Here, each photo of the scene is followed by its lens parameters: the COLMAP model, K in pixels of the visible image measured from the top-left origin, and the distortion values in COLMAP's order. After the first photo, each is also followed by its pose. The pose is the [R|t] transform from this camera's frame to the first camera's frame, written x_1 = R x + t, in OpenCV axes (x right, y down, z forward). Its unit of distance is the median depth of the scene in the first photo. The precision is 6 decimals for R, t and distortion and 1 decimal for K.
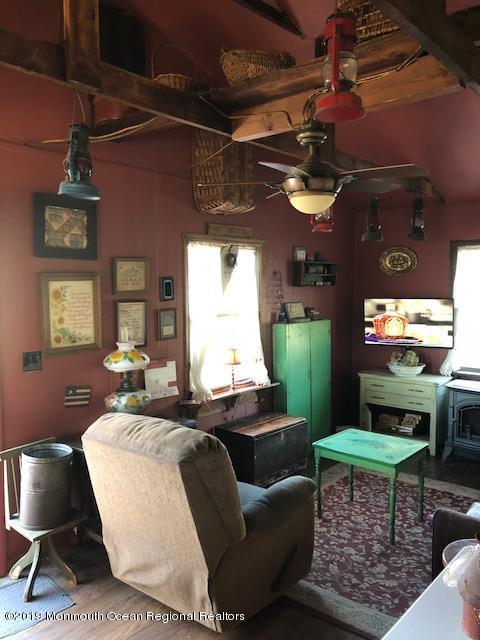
lens RADIAL K [[516.3, 0, 240.0], [0, 516.3, 320.0], [0, 0, 1]] dist [0.057616, -0.094228]
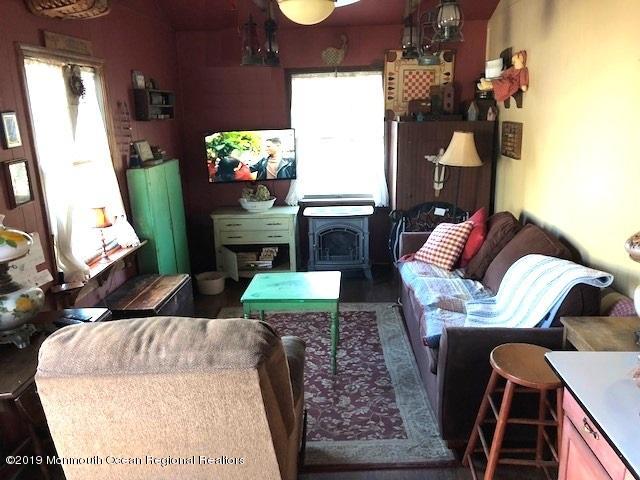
lens RADIAL K [[516.3, 0, 320.0], [0, 516.3, 240.0], [0, 0, 1]] dist [0.057616, -0.094228]
pose [[0.778509, -0.172504, 0.603462, -0.213940], [0.072250, 0.979727, 0.186855, -0.014789], [-0.623461, -0.101868, 0.775189, 0.181975]]
